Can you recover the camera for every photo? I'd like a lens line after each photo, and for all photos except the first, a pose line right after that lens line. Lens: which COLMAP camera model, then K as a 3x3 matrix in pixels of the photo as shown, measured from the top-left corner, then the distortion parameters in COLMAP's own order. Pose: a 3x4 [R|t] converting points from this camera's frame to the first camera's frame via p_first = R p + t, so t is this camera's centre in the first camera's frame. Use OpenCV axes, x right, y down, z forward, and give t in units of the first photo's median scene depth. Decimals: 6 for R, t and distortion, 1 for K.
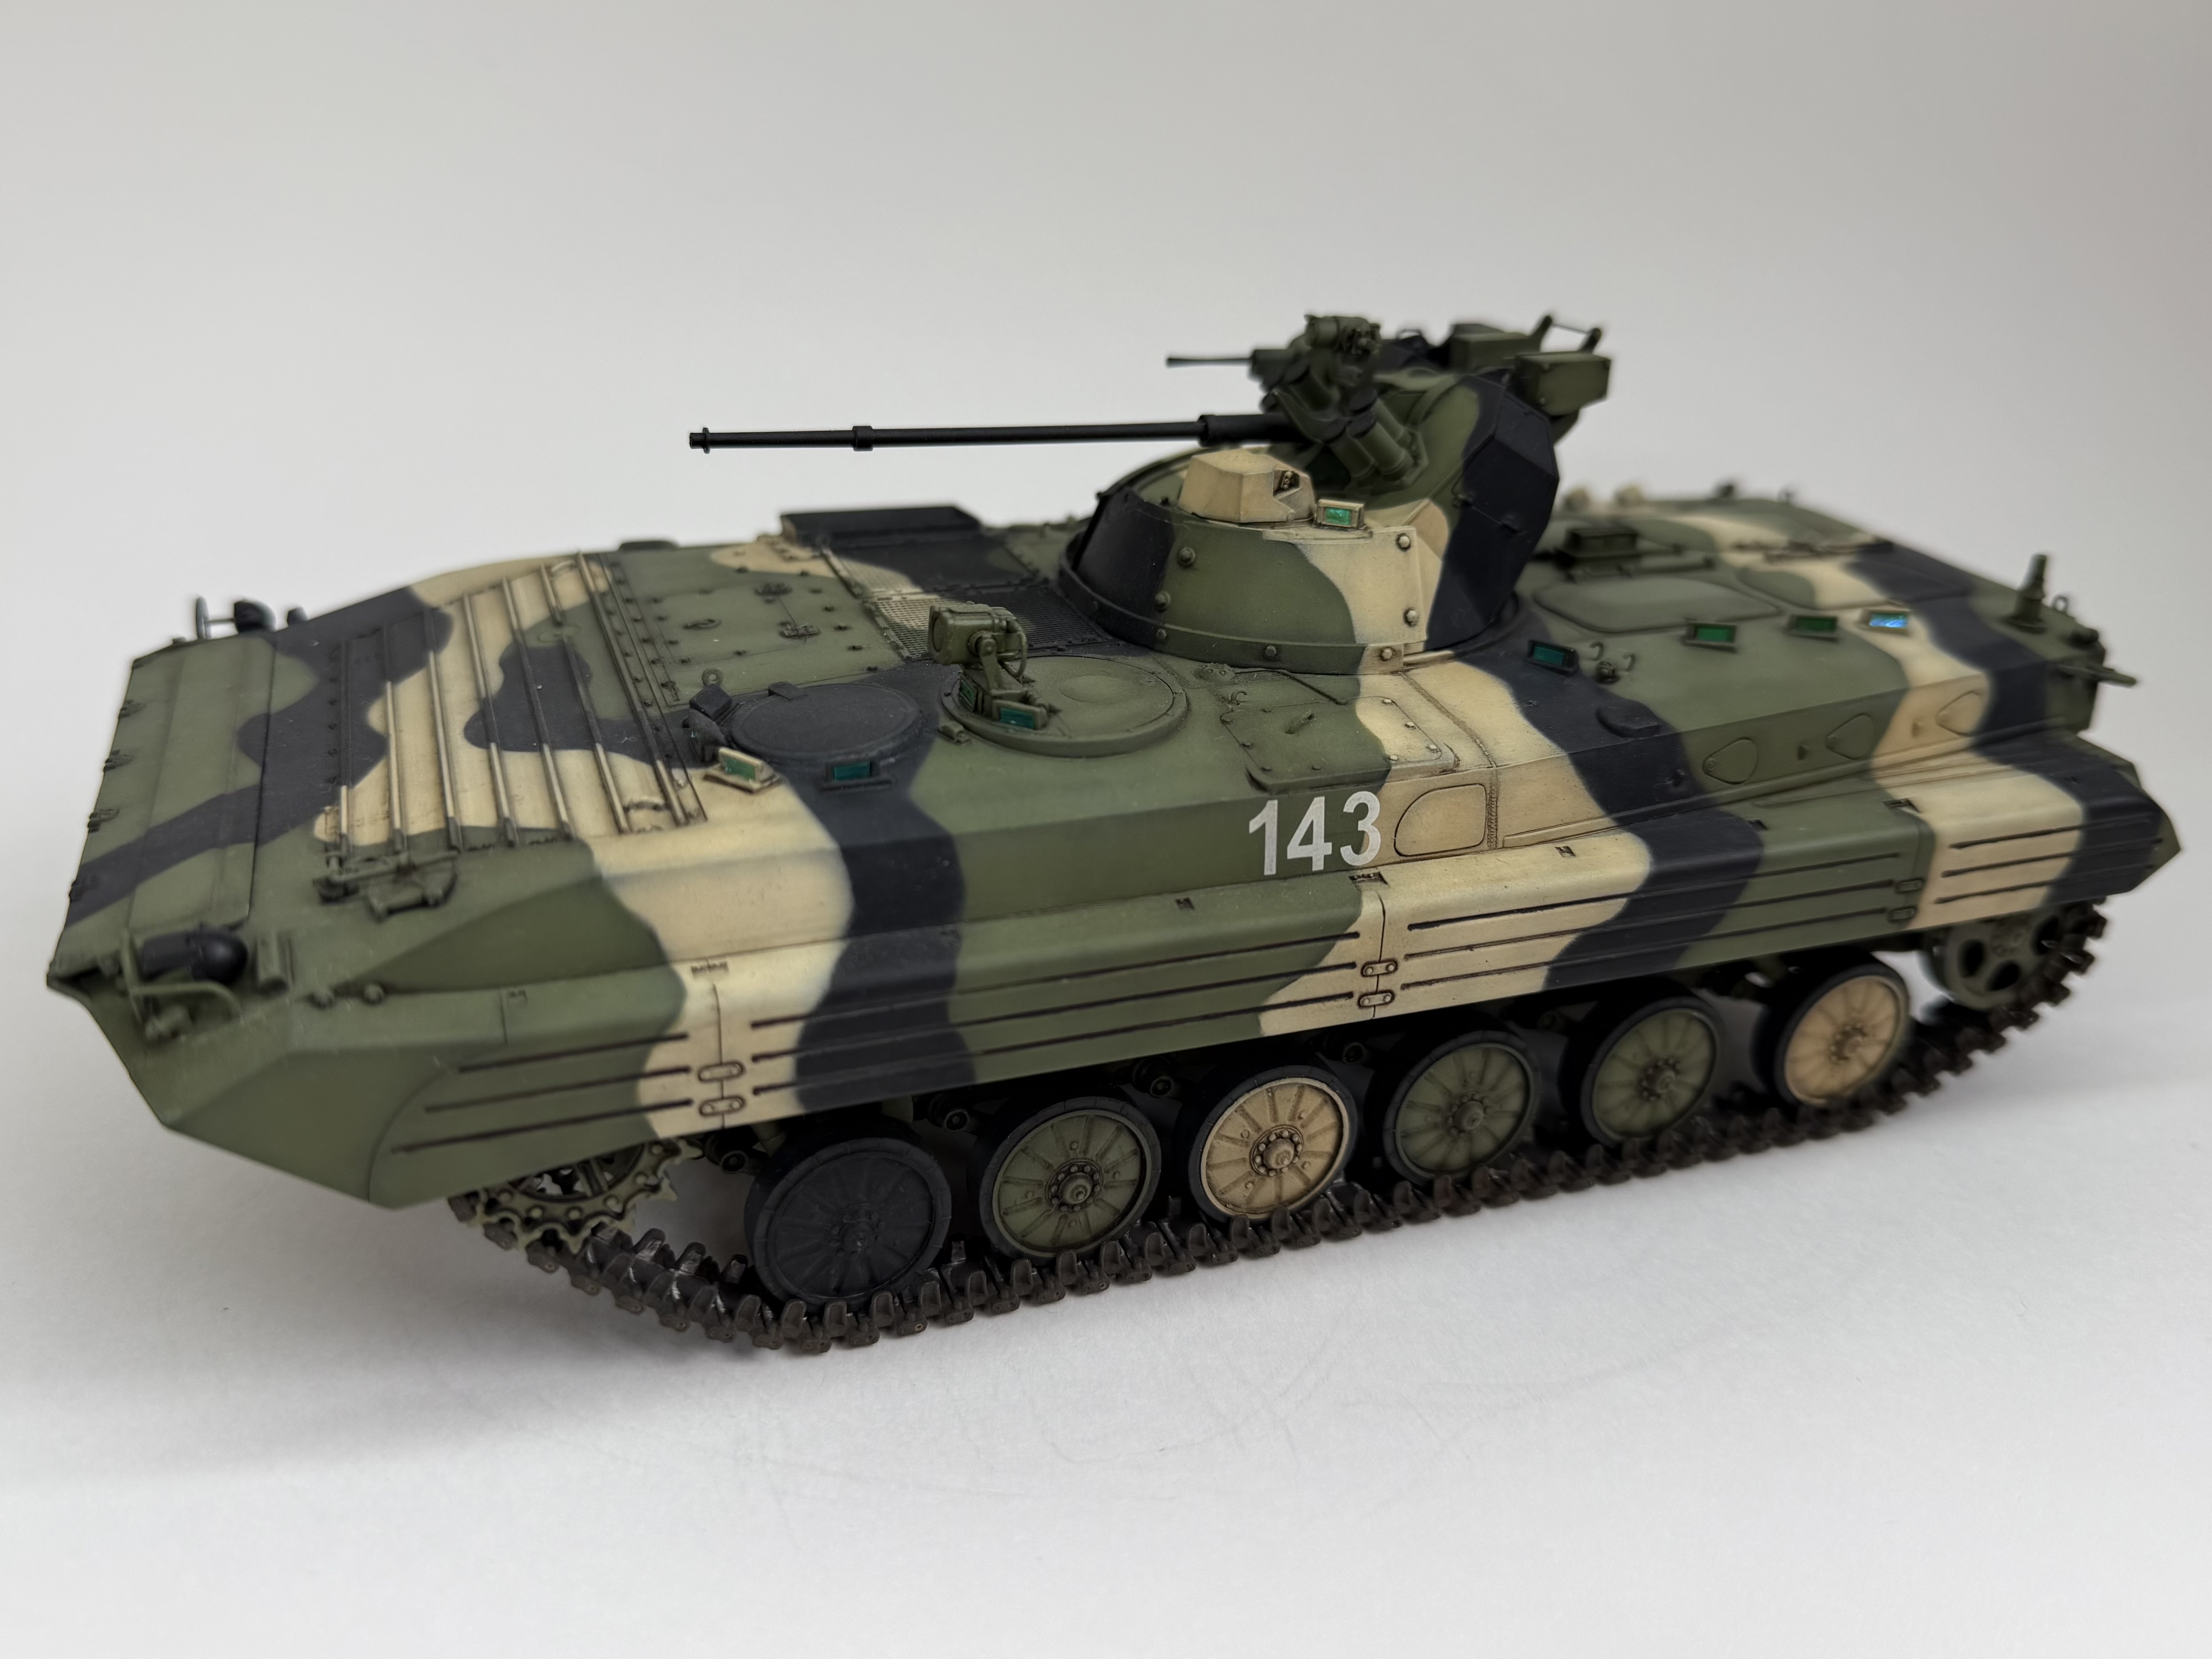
lens RADIAL K [[1557.9, 0, 1096.5], [0, 1557.9, 828.0], [0, 0, 1]] dist [0.025853, -0.006895]
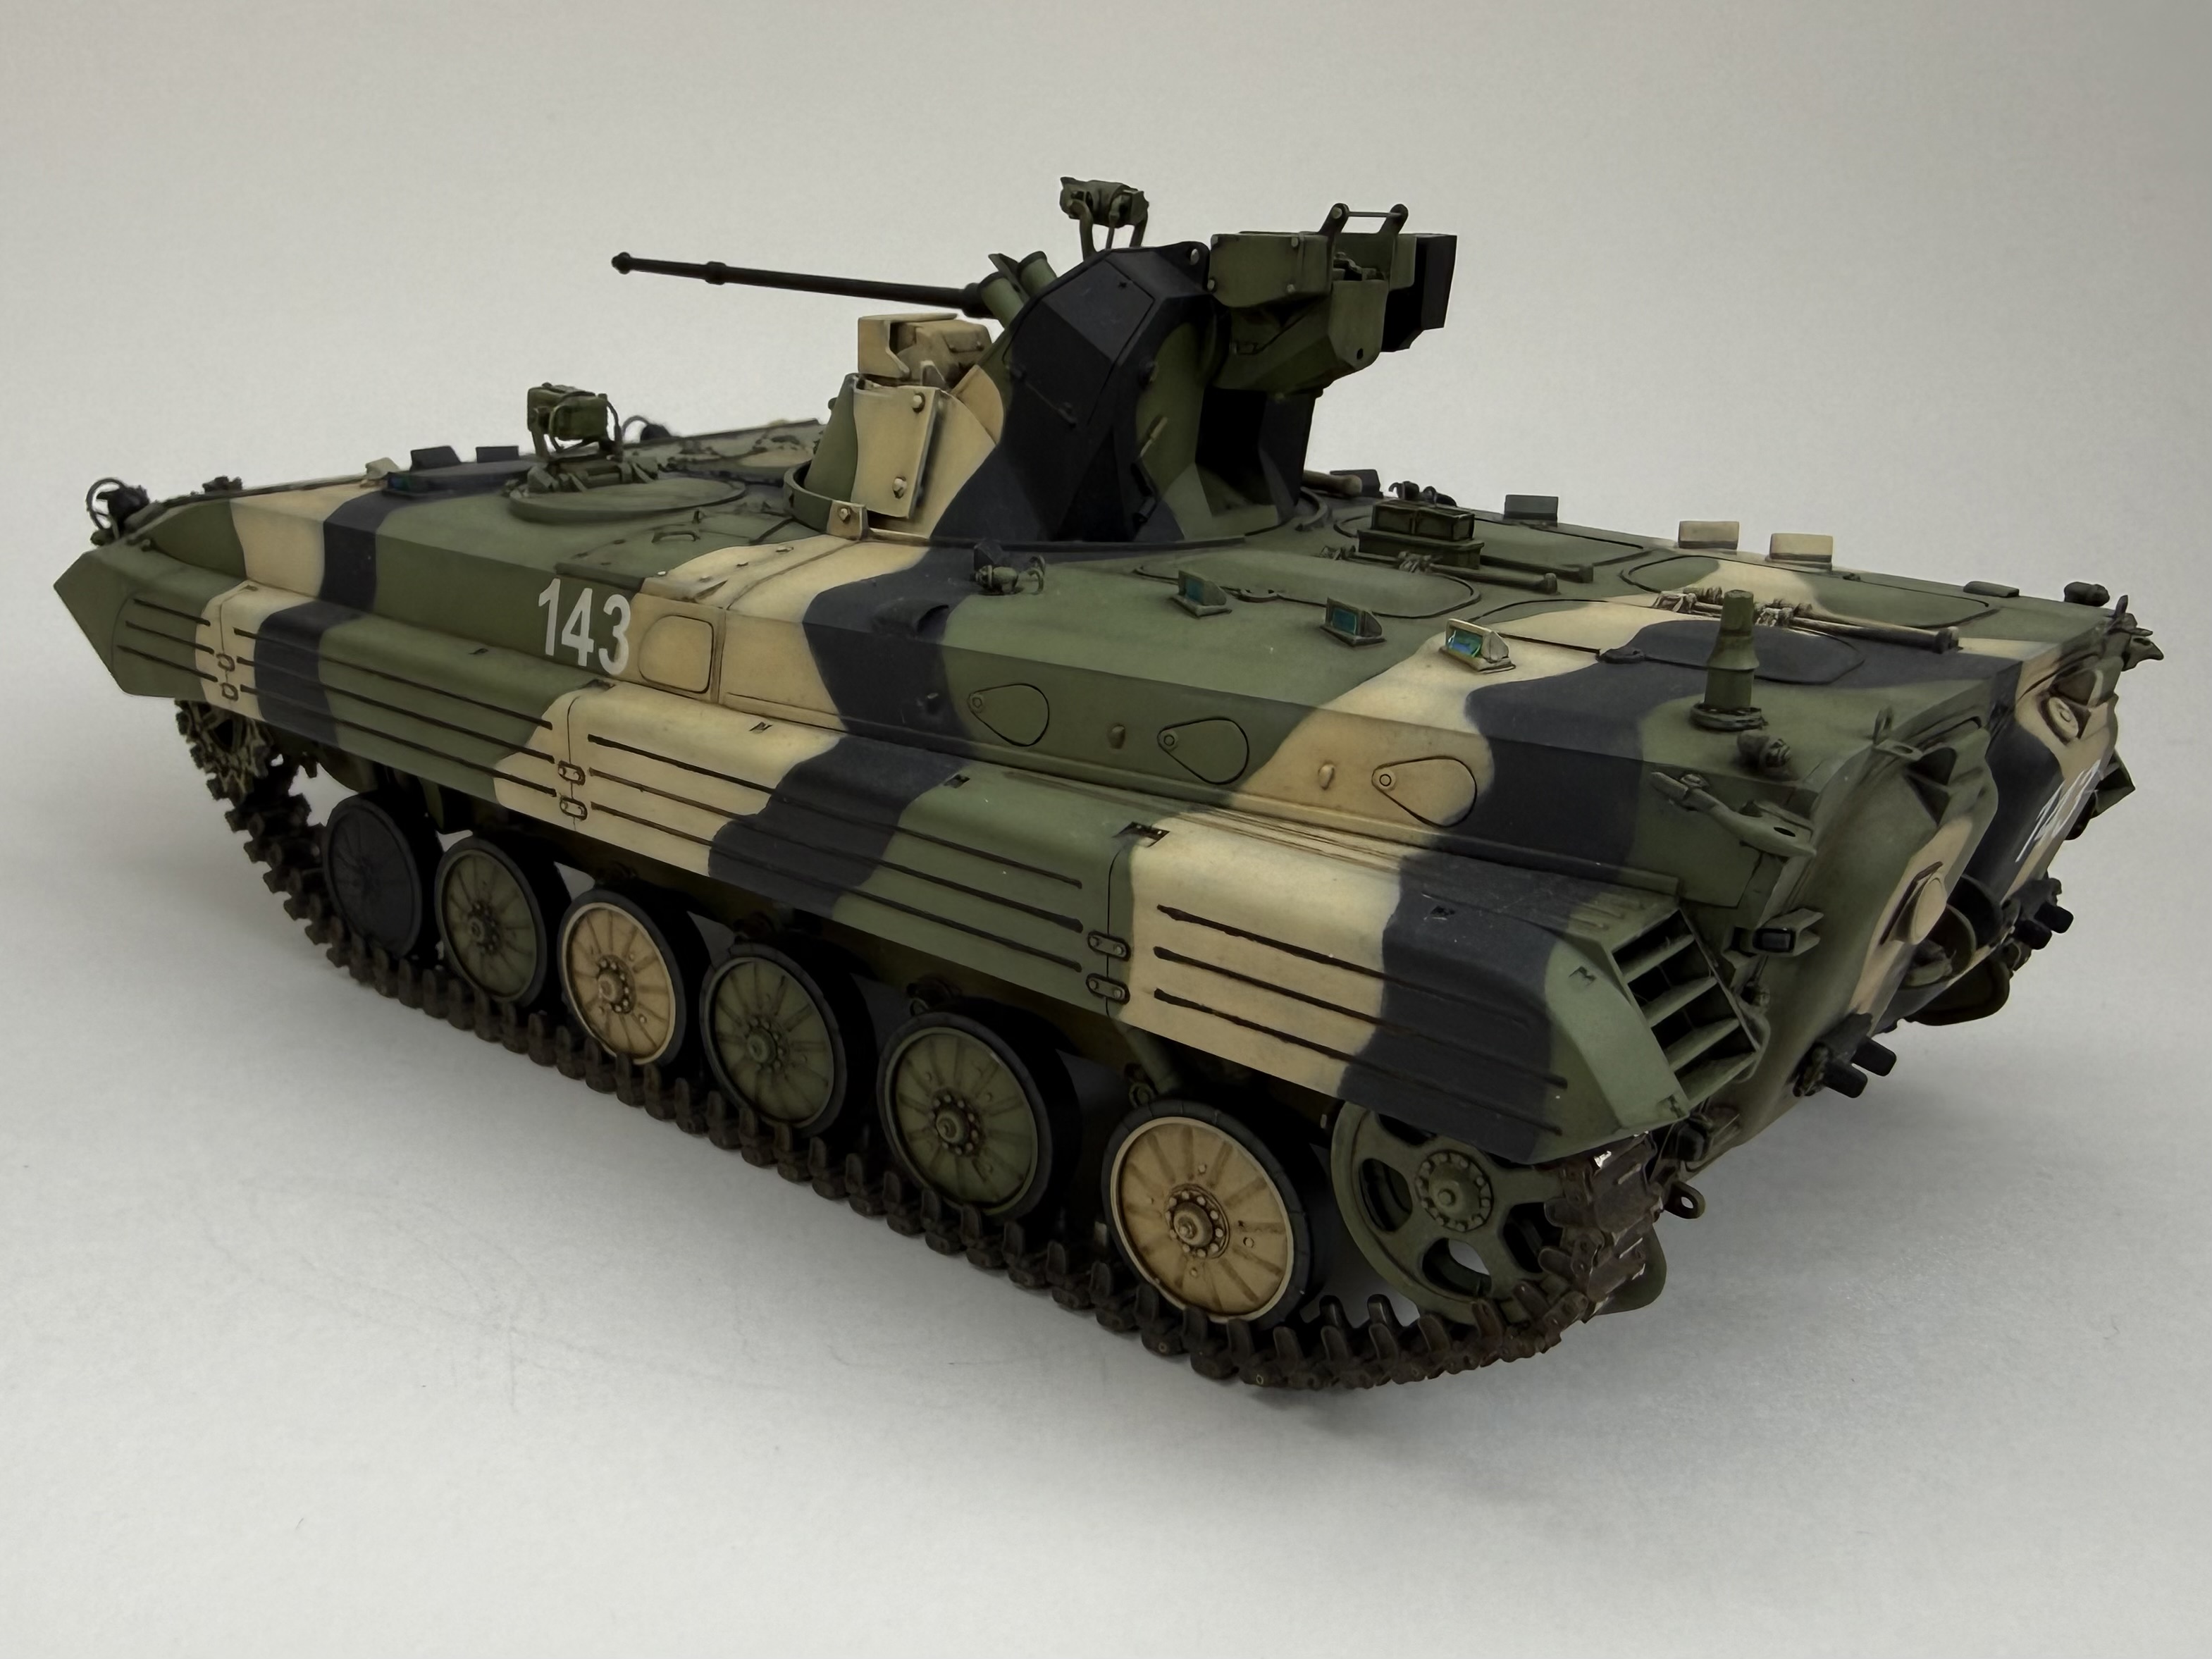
lens RADIAL K [[1558.0, 0, 1105.1], [0, 1558.0, 826.9], [0, 0, 1]] dist [0.025853, -0.006895]
pose [[0.626243, 0.294691, -0.721788, 1.069853], [-0.355276, 0.931965, 0.072255, -0.065164], [0.693973, 0.211185, 0.688333, 0.557528]]
